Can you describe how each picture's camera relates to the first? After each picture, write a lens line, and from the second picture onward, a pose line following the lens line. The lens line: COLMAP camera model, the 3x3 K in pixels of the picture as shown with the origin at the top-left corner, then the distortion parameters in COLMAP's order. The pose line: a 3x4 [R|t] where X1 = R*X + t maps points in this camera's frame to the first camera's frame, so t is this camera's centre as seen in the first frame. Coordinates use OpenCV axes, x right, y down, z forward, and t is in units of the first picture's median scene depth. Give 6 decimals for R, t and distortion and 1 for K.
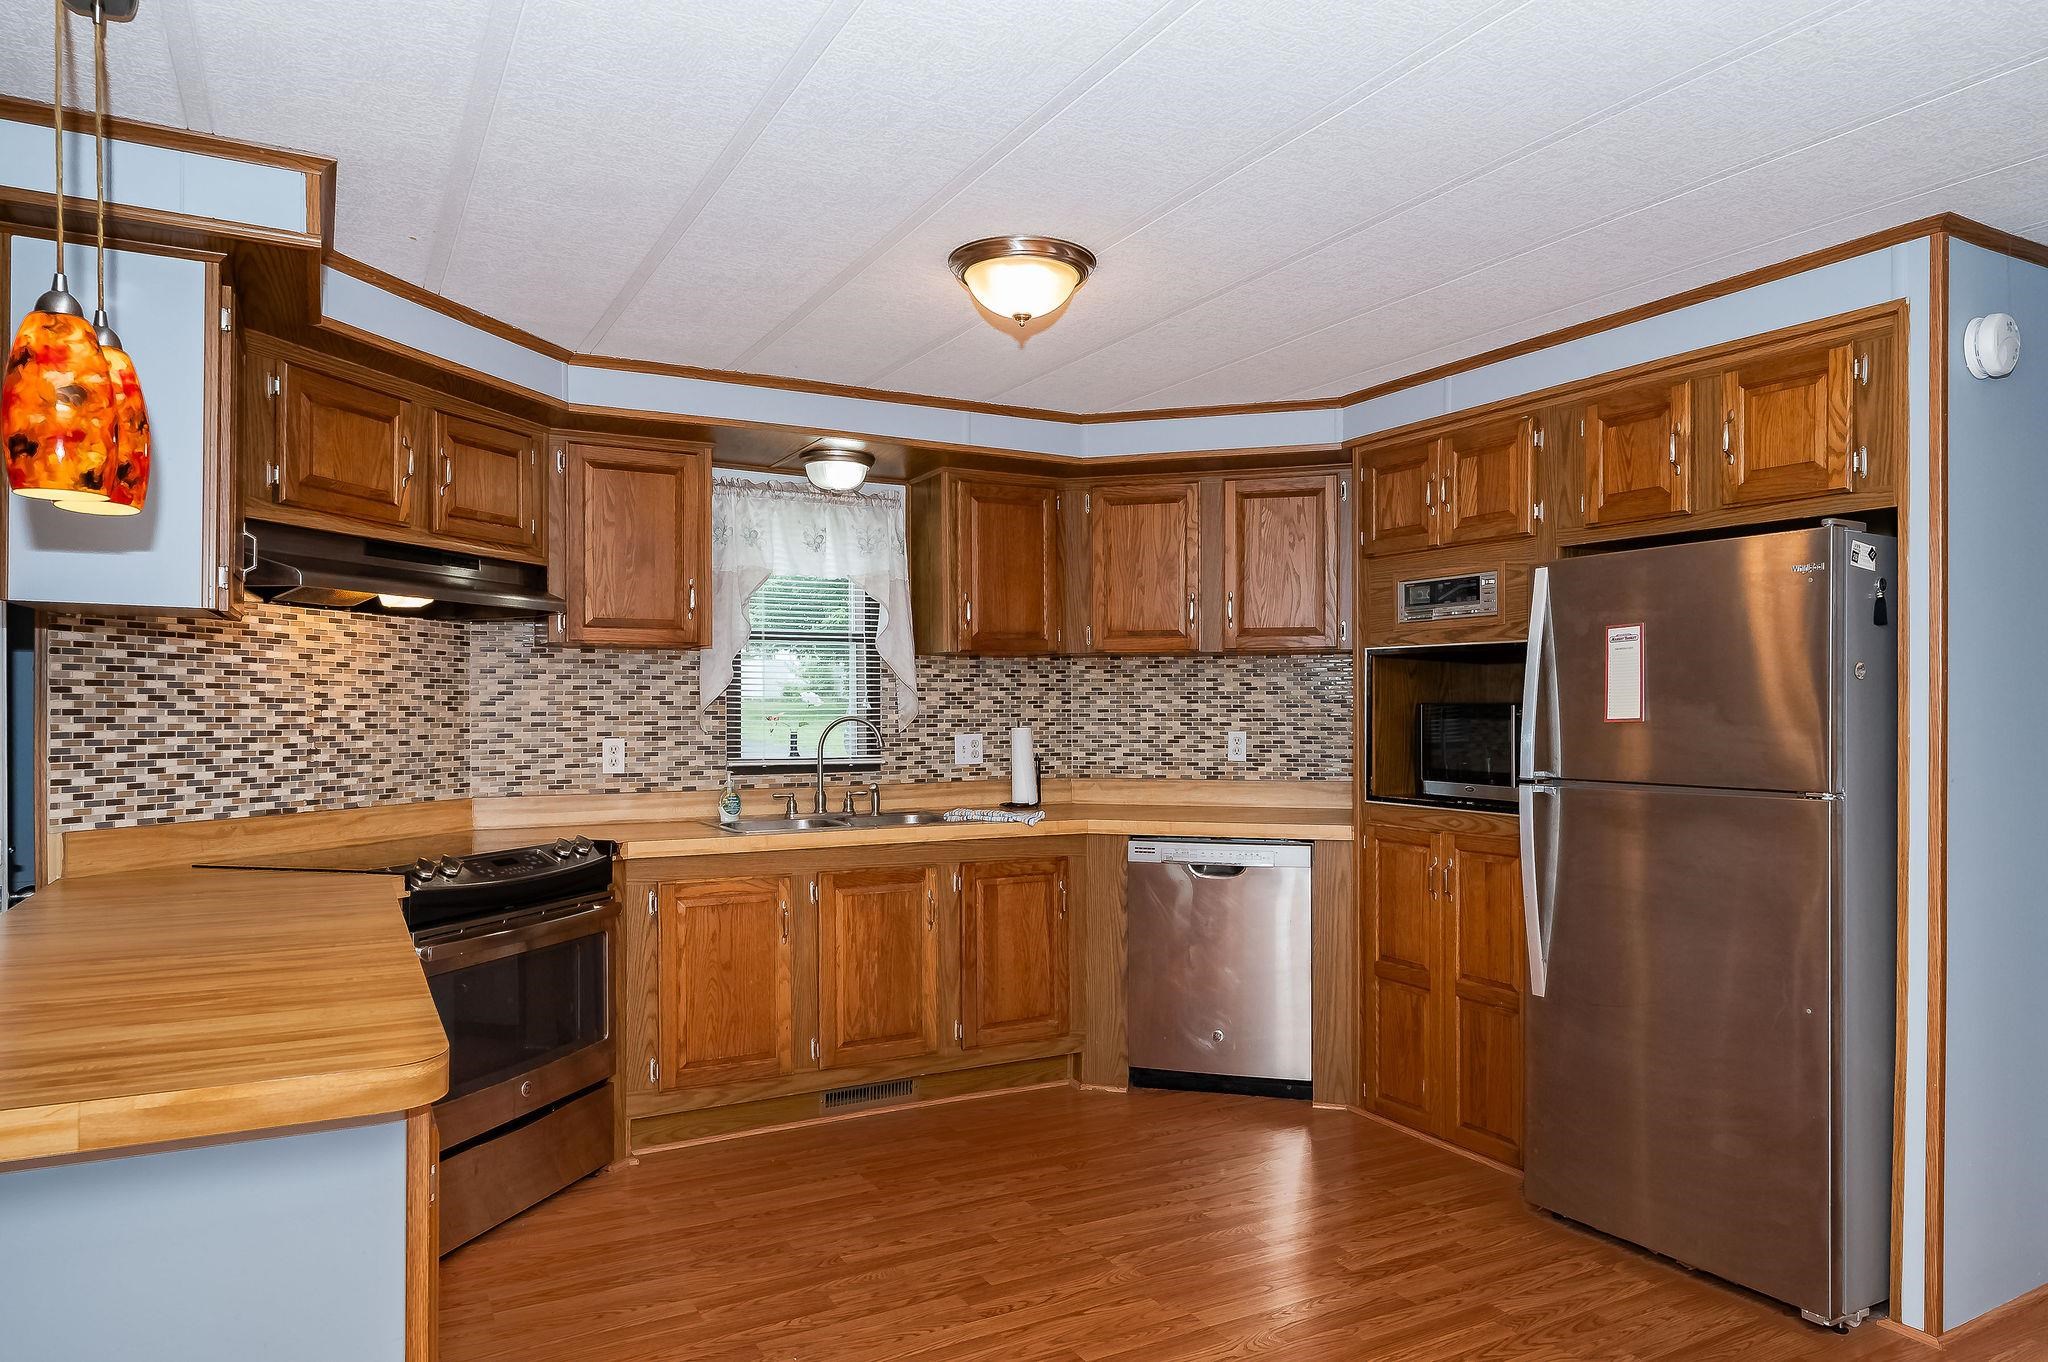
lens RADIAL K [[1268.6, 0, 1019.9], [0, 1268.6, 705.2], [0, 0, 1]] dist [-0.004230, 0.001082]
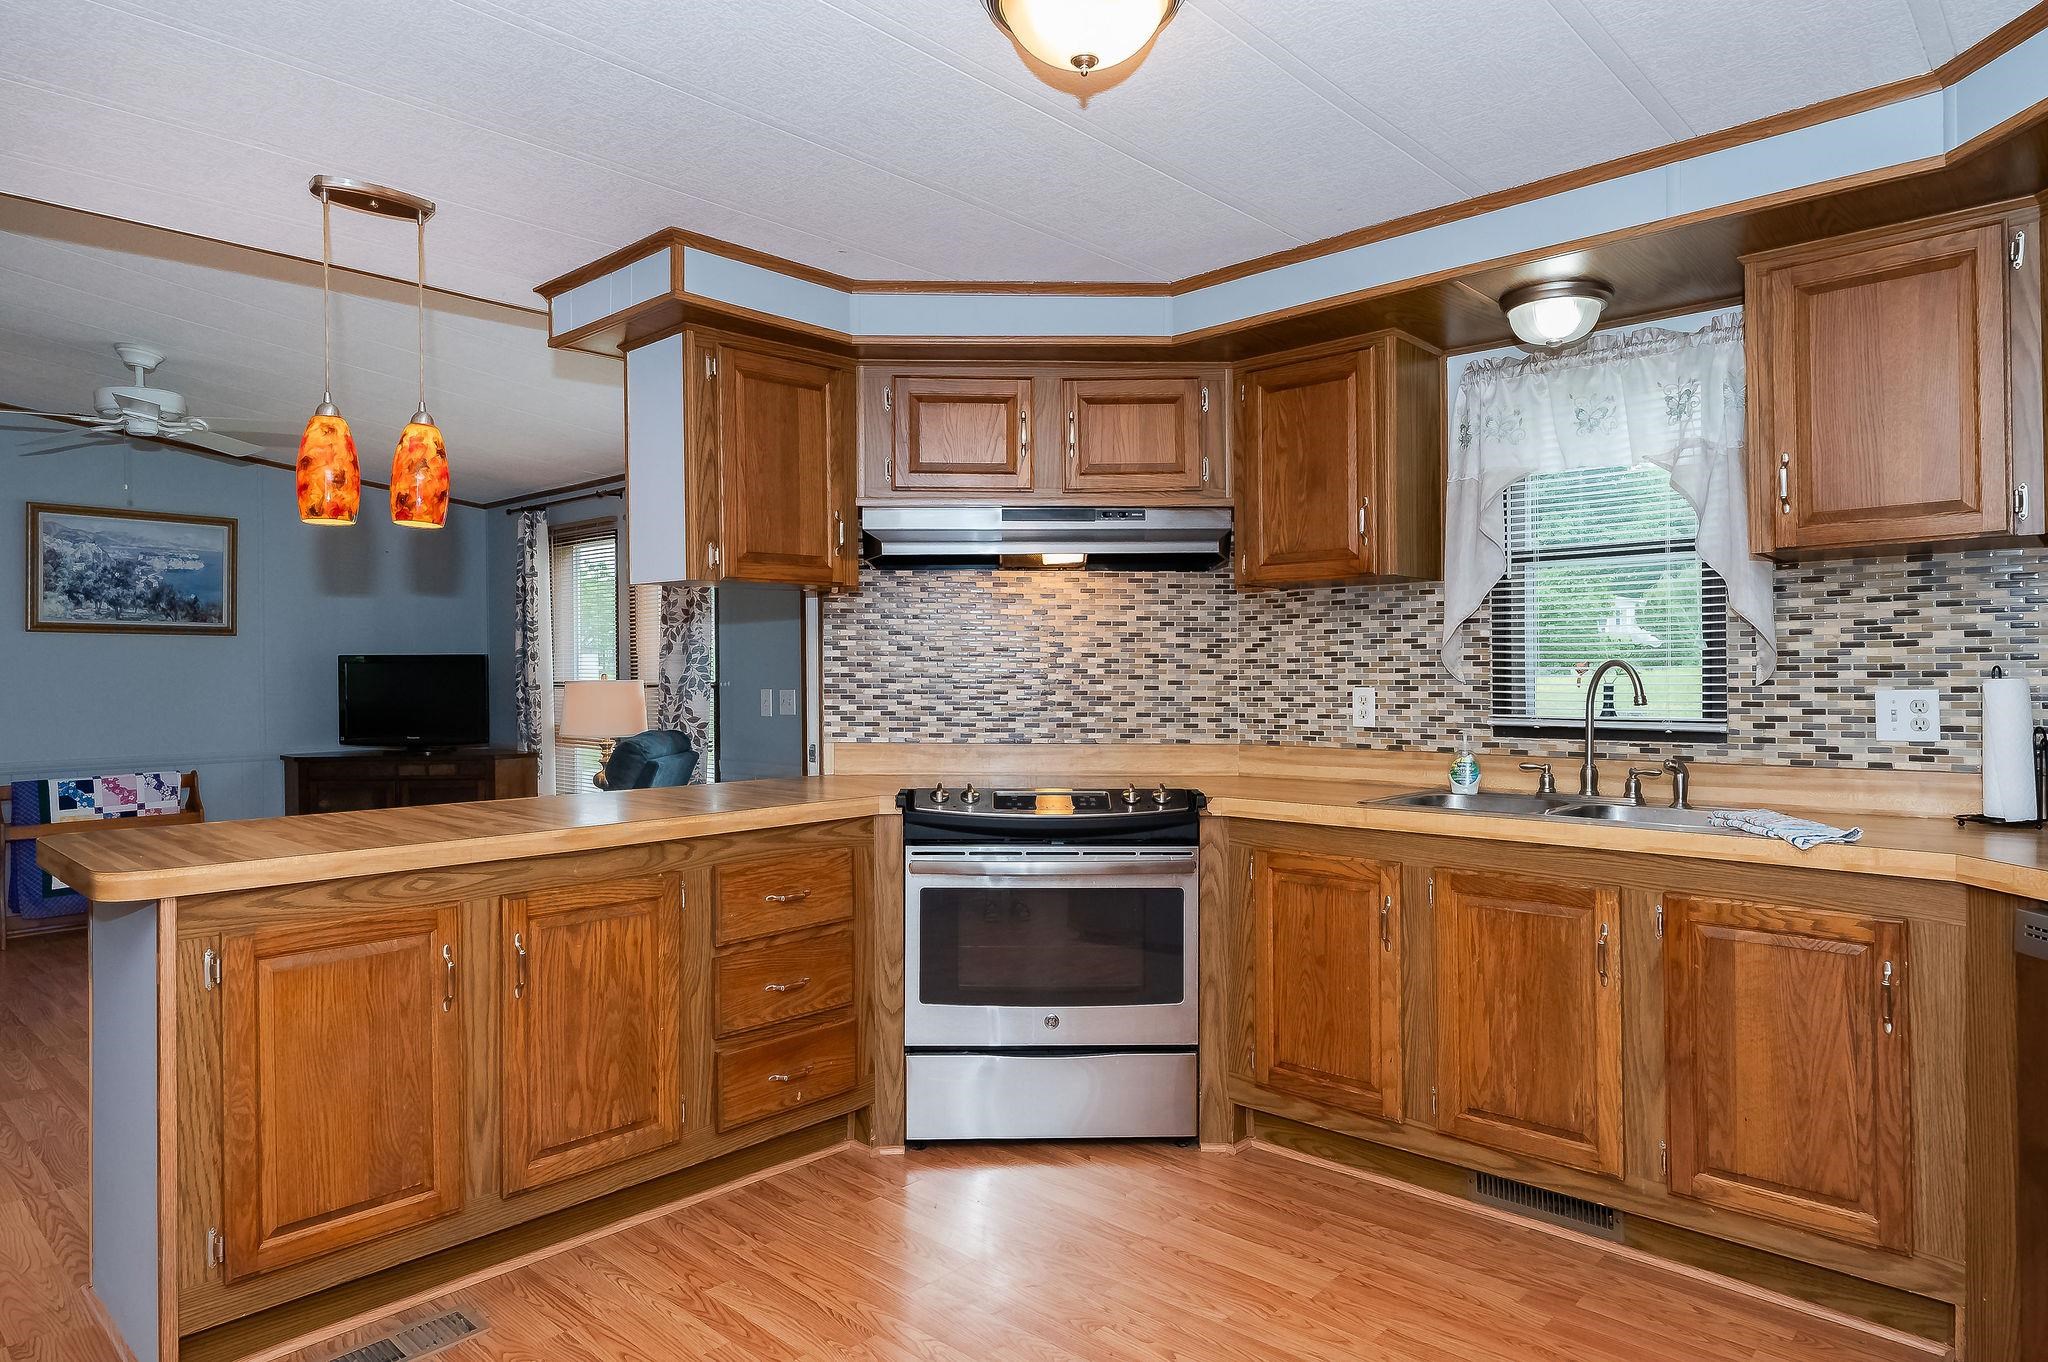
lens RADIAL K [[1268.6, 0, 1026.5], [0, 1268.6, 653.2], [0, 0, 1]] dist [-0.004230, 0.001082]
pose [[0.300790, -0.016847, -0.953542, 0.487073], [0.005351, 0.999858, -0.015977, 0.016312], [0.953675, -0.000297, 0.300837, 0.547229]]
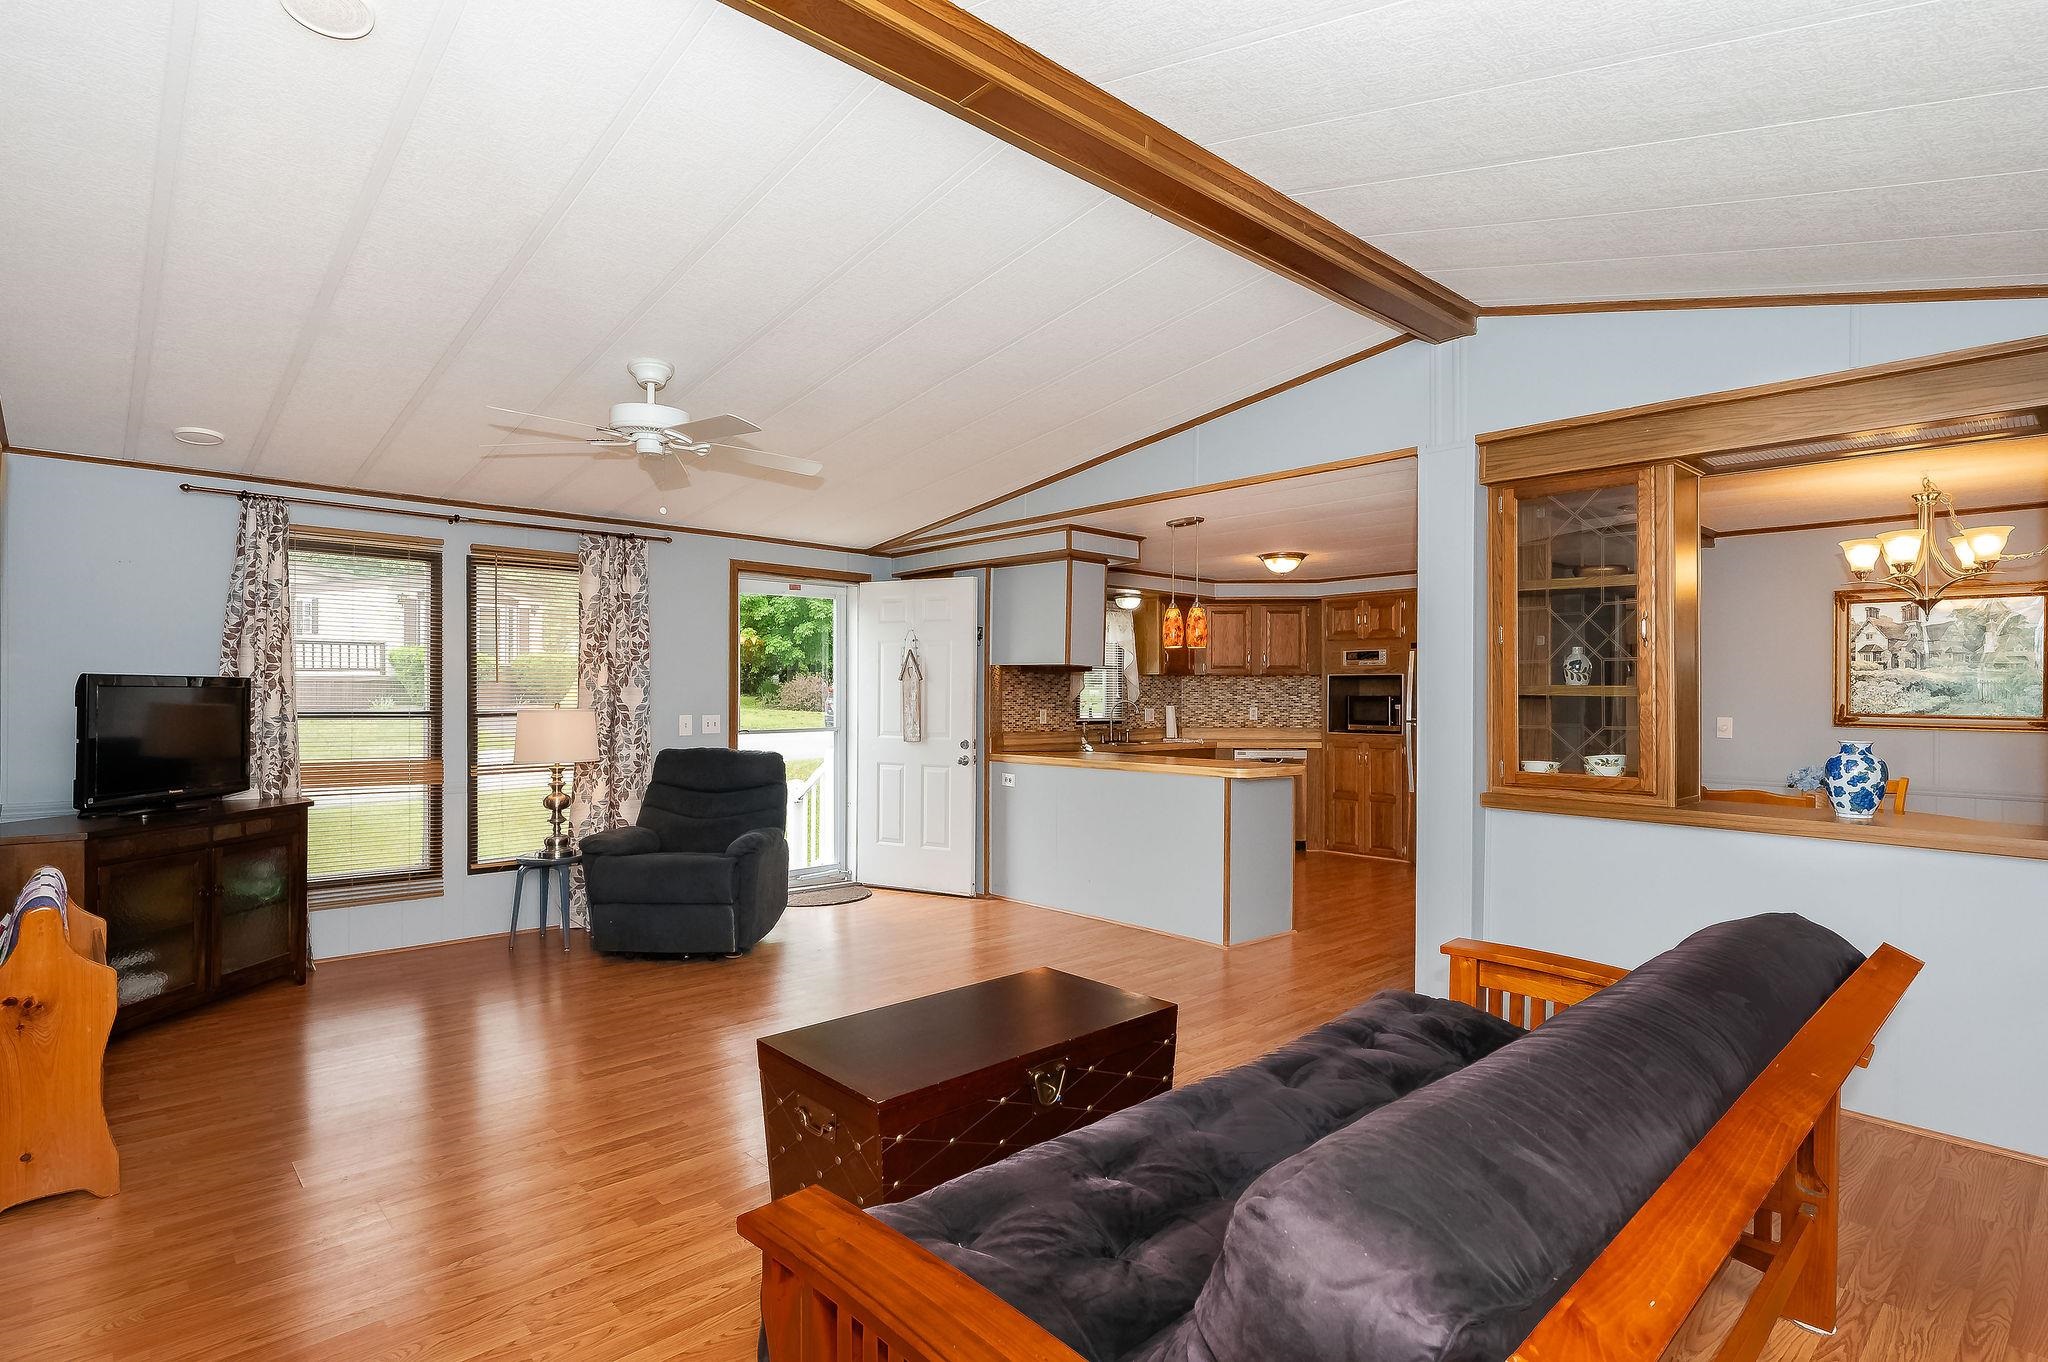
lens RADIAL K [[995.5, 0, 1006.4], [0, 995.5, 696.1], [0, 0, 1]] dist [0.003024, -0.000623]
pose [[0.977220, 0.003498, 0.212199, -0.857220], [-0.003020, 0.999992, -0.002577, 0.006716], [-0.212206, 0.001877, 0.977223, -0.923728]]
